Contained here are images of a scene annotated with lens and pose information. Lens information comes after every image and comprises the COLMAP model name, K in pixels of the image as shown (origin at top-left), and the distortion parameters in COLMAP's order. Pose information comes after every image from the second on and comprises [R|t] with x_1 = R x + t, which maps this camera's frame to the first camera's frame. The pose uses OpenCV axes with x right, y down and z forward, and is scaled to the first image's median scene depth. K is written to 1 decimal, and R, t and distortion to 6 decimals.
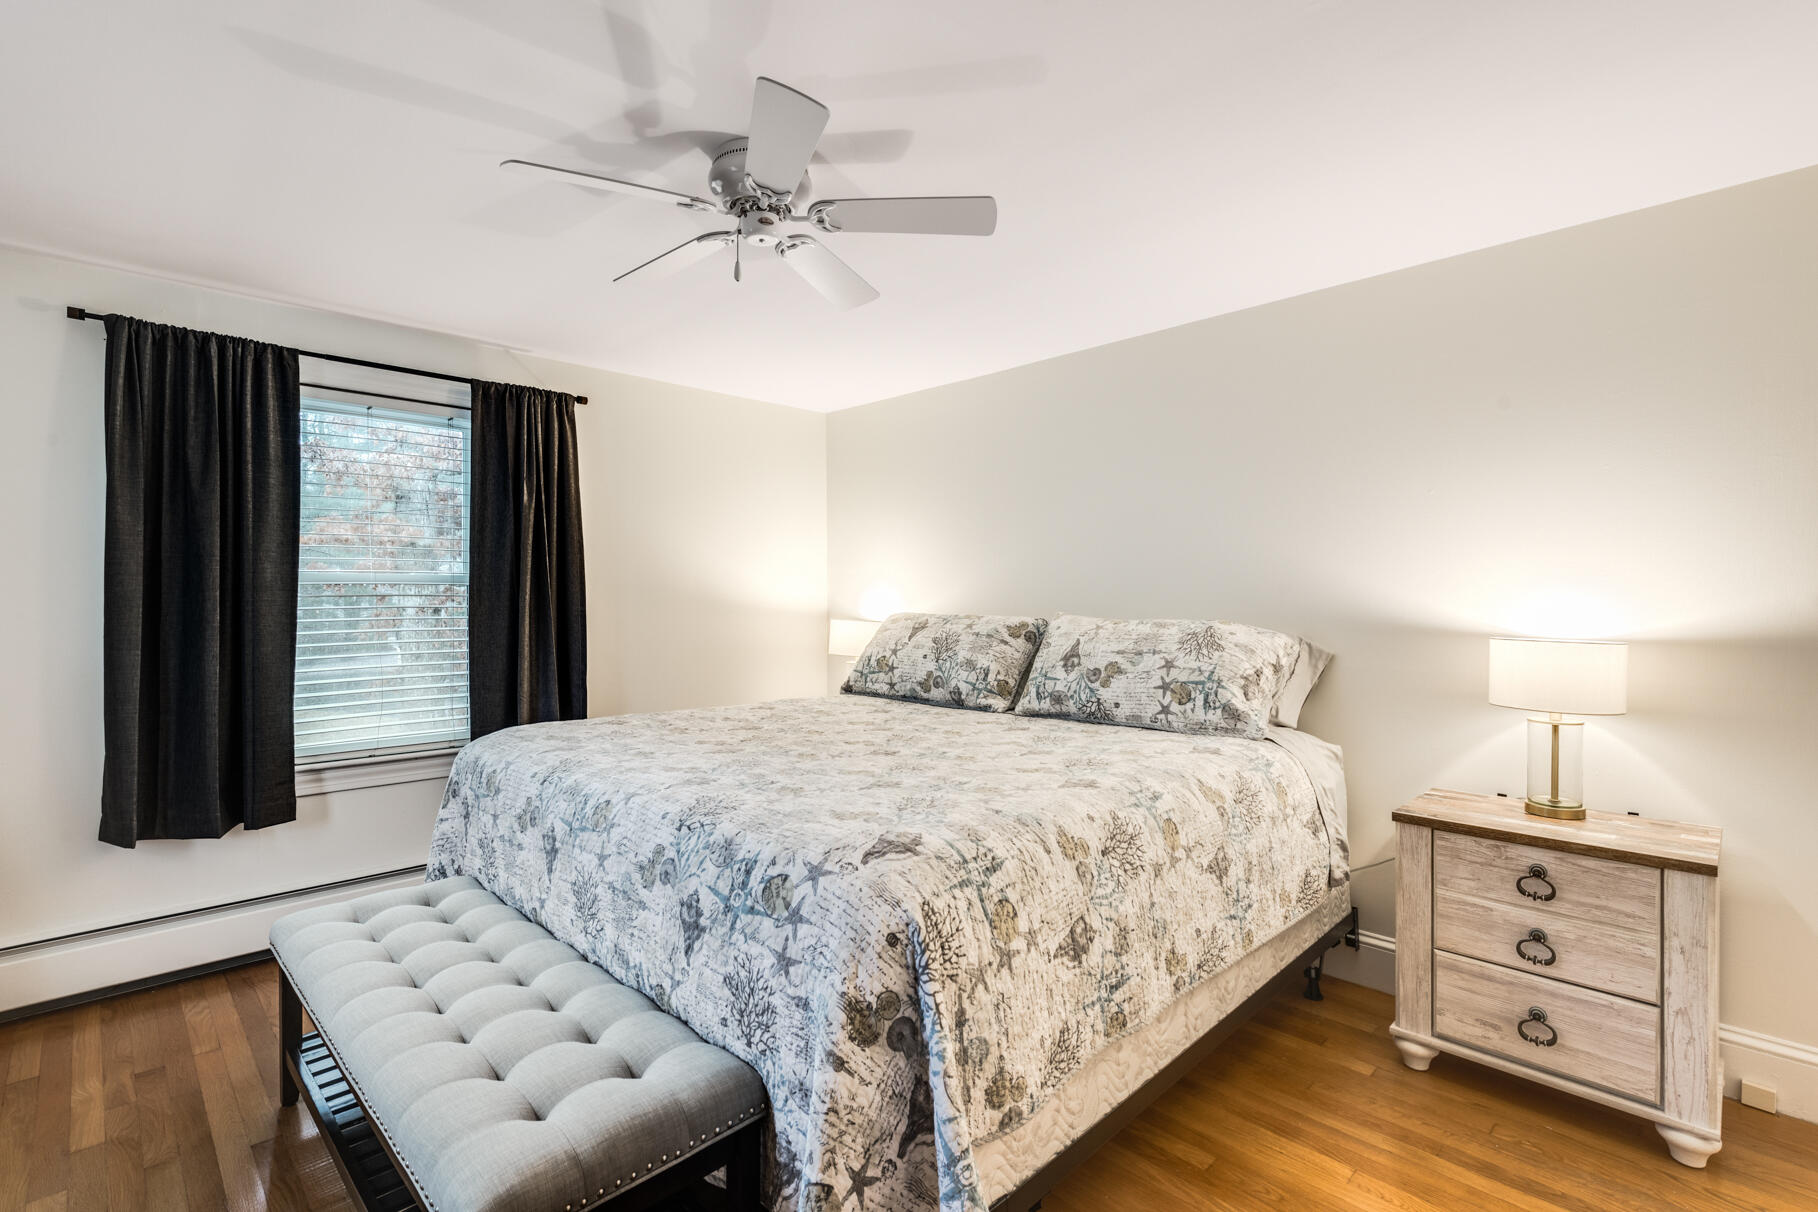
lens RADIAL K [[829.2, 0, 908.2], [0, 829.2, 602.3], [0, 0, 1]] dist [-0.002055, -0.000277]
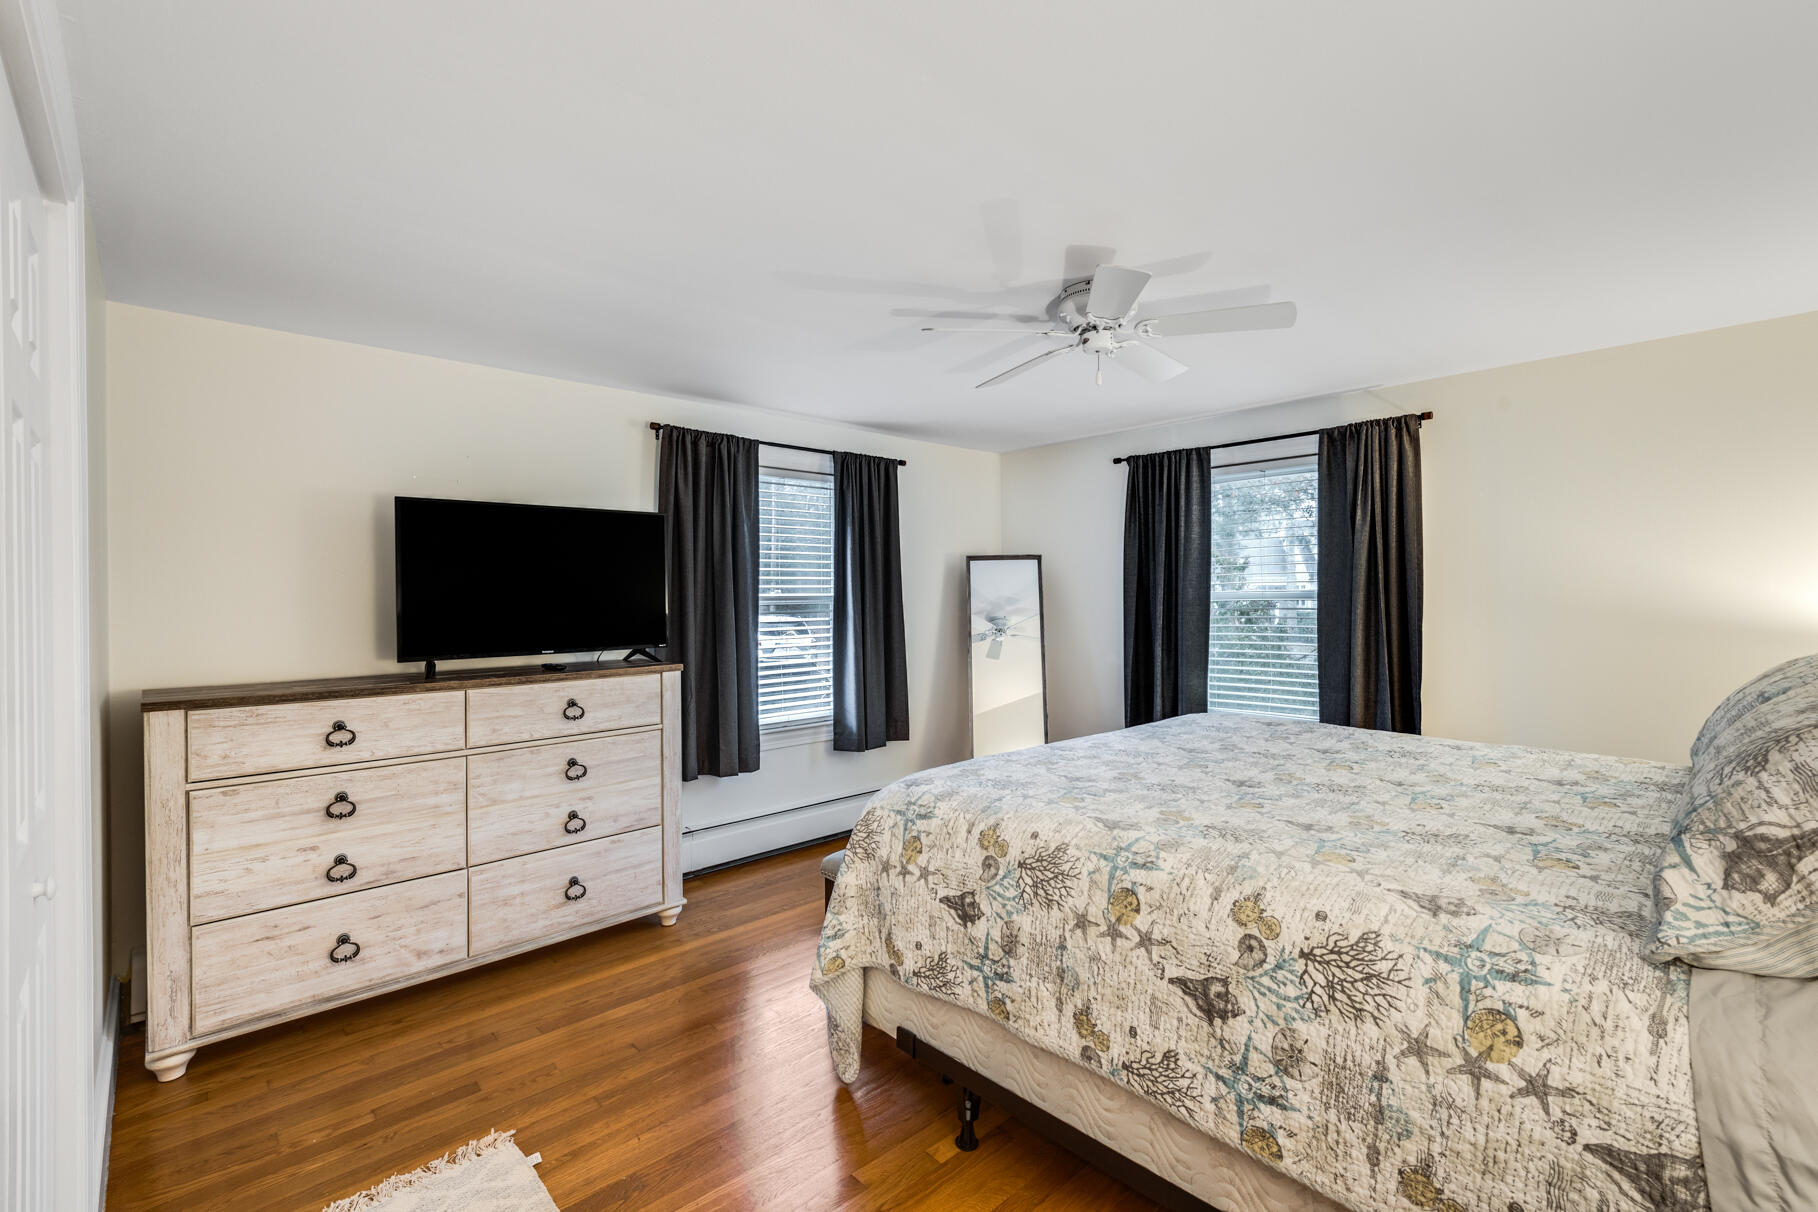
lens RADIAL K [[829.2, 0, 908.7], [0, 829.2, 597.4], [0, 0, 1]] dist [-0.002055, -0.000277]
pose [[-0.041365, 0.004785, -0.999133, 1.011791], [0.001197, 0.999988, 0.004739, -0.048702], [0.999143, -0.001000, -0.041370, 0.664953]]
